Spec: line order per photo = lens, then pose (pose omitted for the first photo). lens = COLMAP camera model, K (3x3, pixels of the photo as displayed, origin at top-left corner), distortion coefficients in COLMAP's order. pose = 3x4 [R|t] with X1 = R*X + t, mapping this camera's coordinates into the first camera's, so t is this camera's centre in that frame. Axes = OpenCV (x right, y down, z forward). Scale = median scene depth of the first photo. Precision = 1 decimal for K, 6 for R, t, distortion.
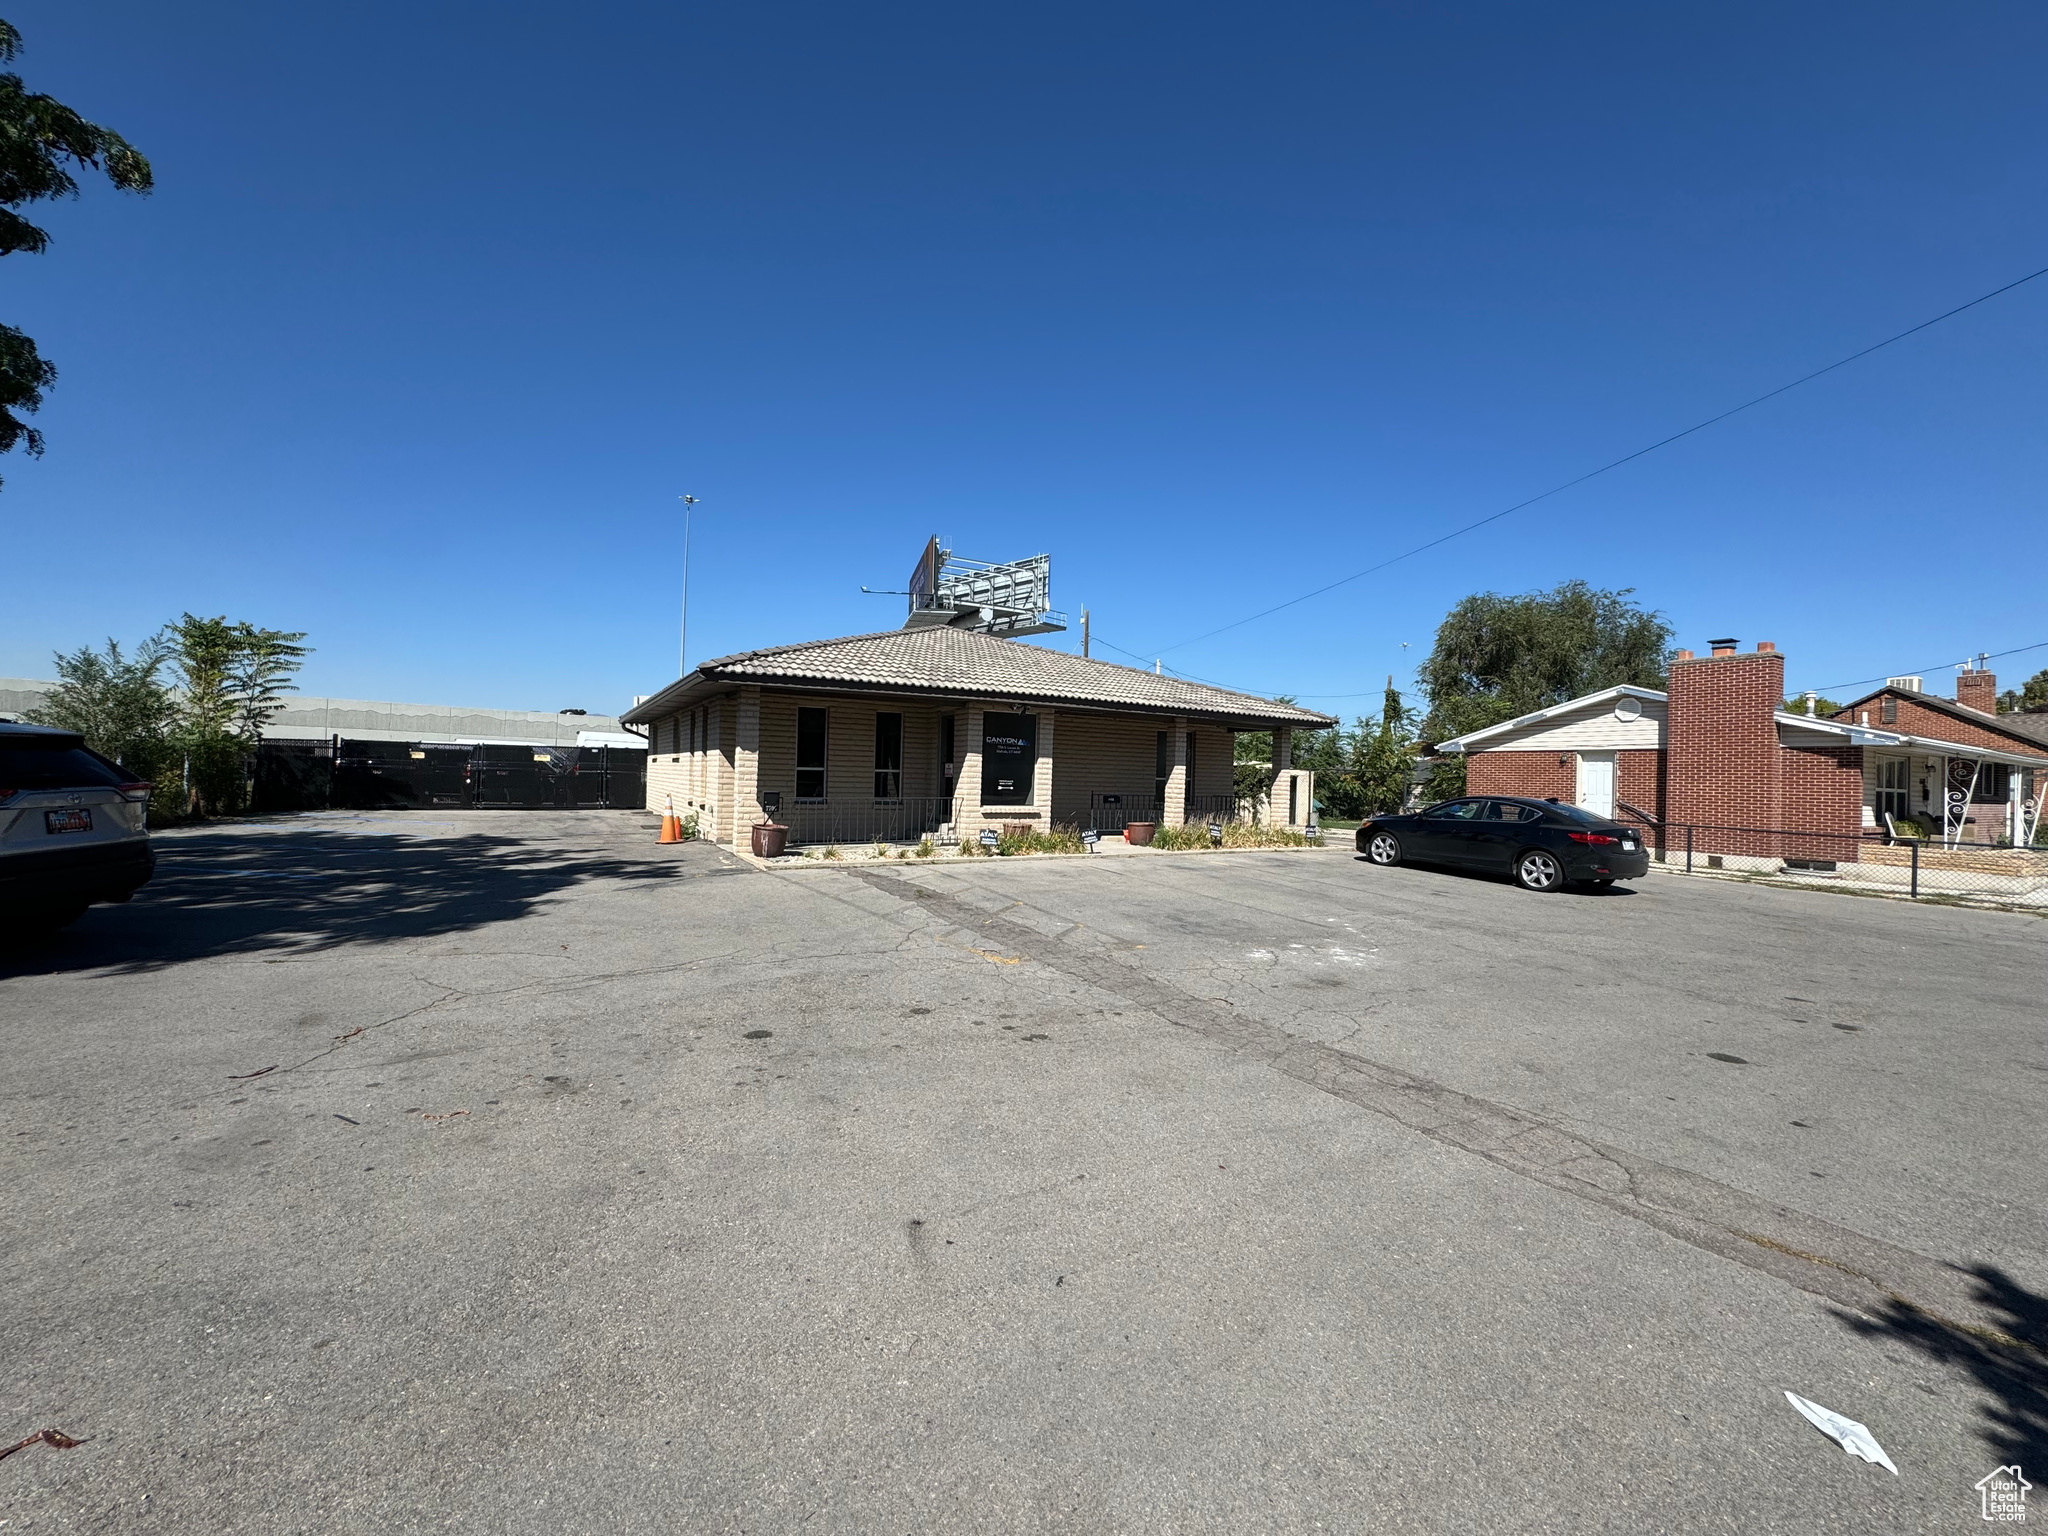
lens RADIAL K [[816.5, 0, 1020.9], [0, 816.5, 771.1], [0, 0, 1]] dist [0.001828, 0.000227]
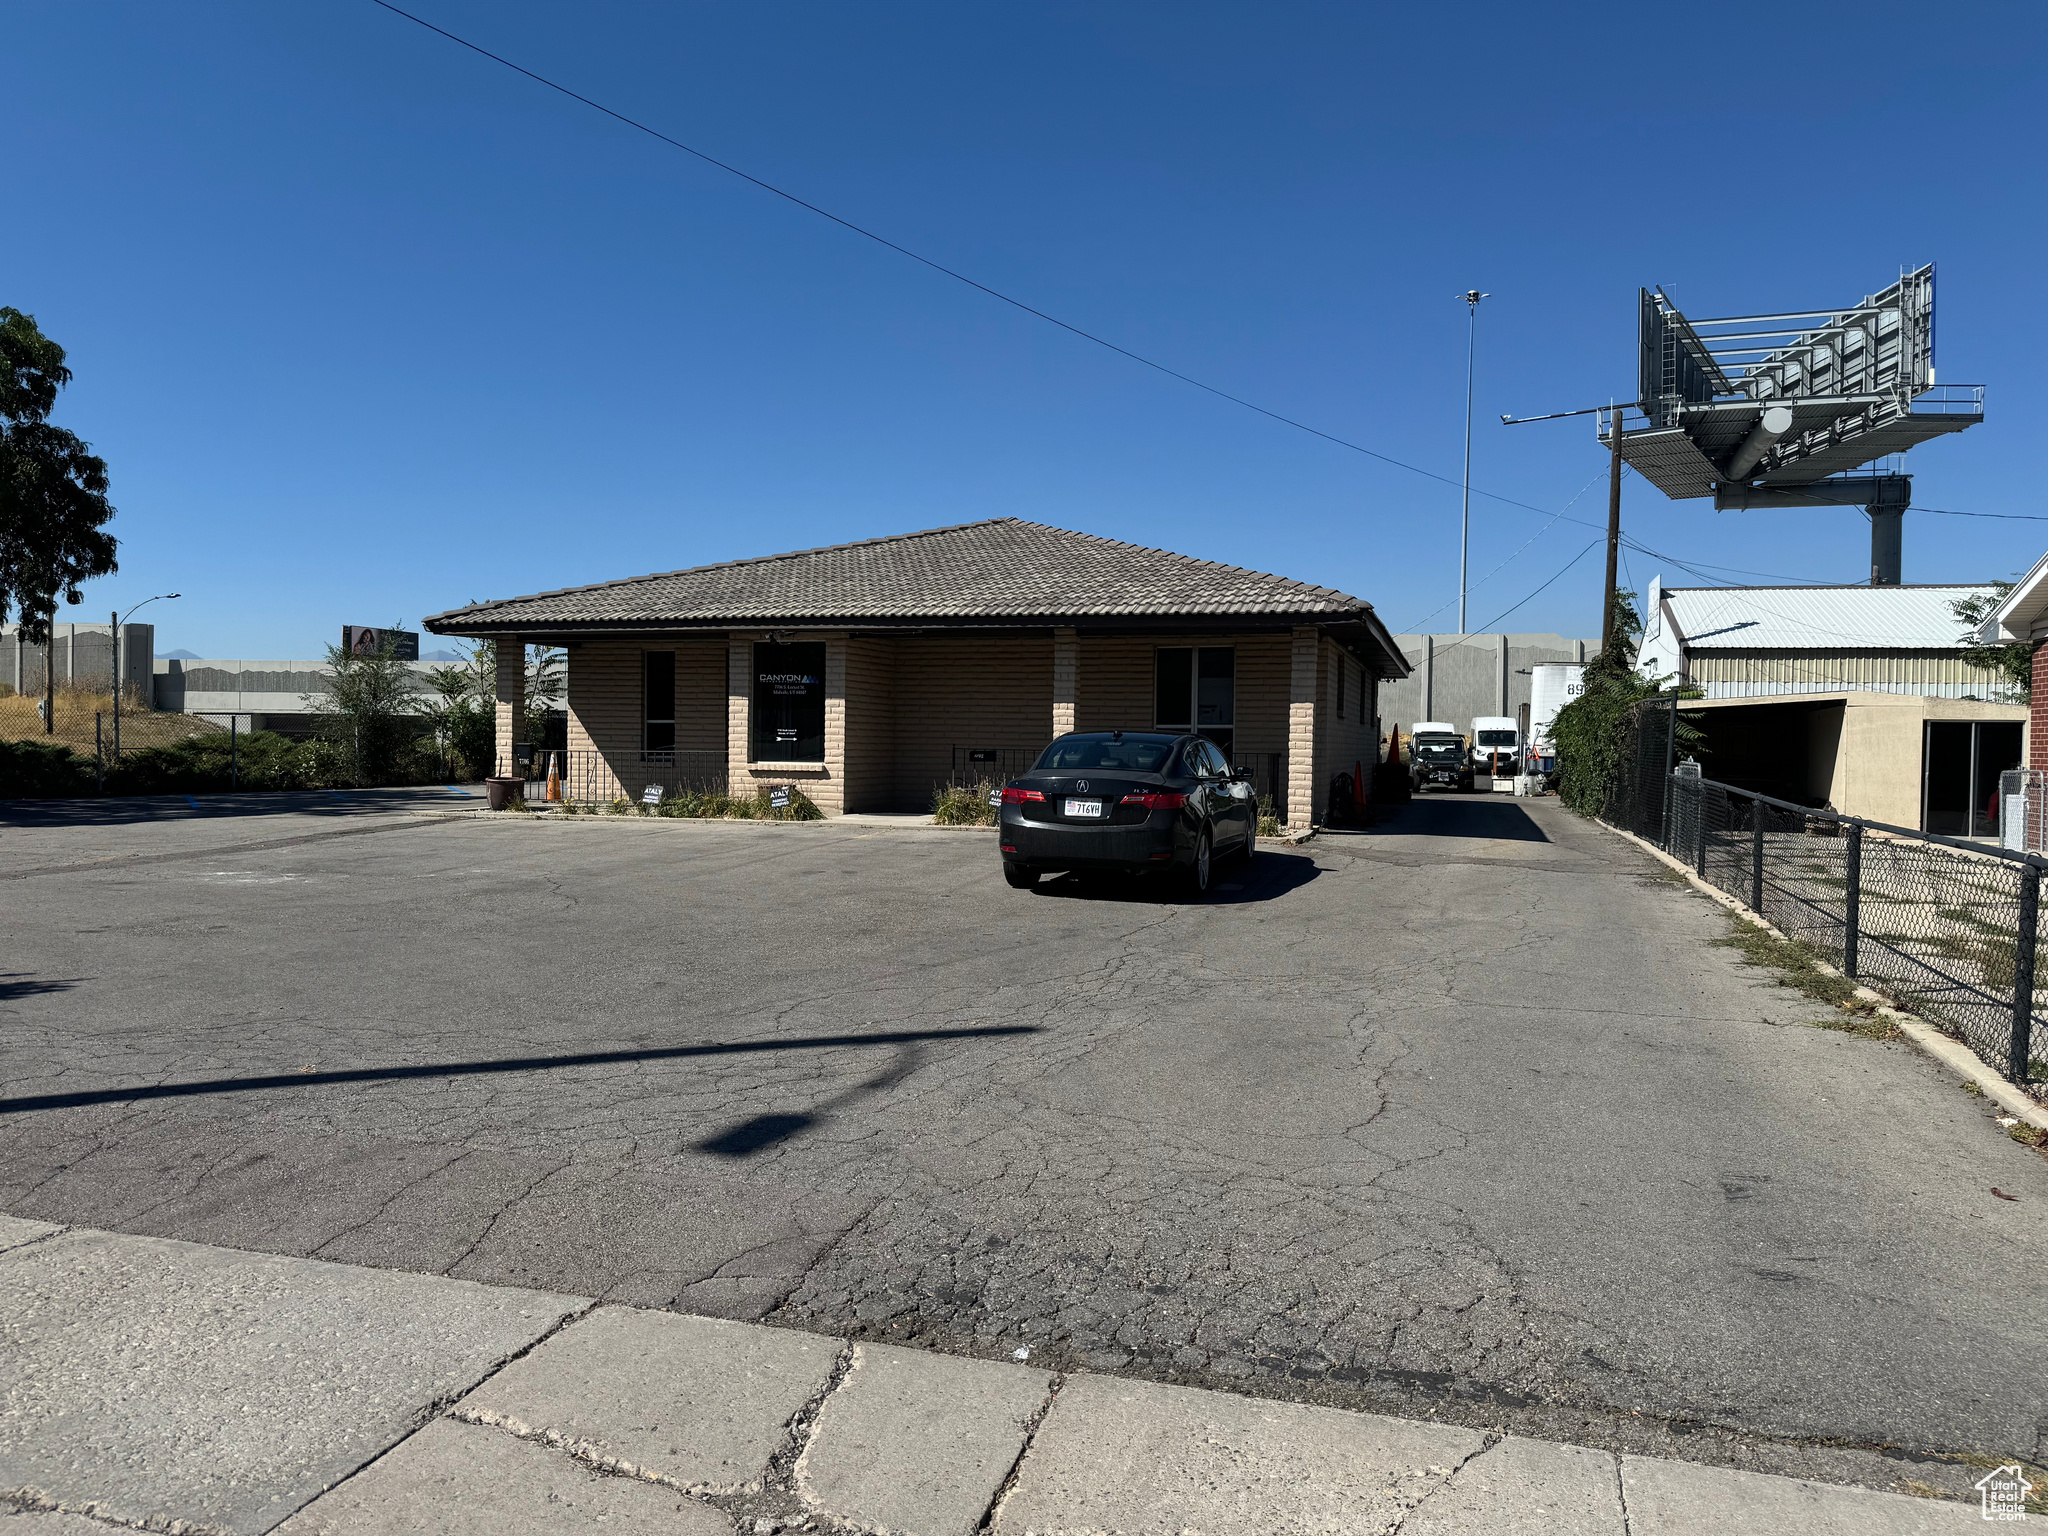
lens RADIAL K [[1429.6, 0, 1030.4], [0, 1429.6, 774.1], [0, 0, 1]] dist [0.029015, -0.000518]
pose [[0.692005, 0.000299, -0.721892, 1.120475], [0.010250, 0.999895, 0.010240, 0.041994], [0.721820, -0.014486, 0.691930, 0.225142]]
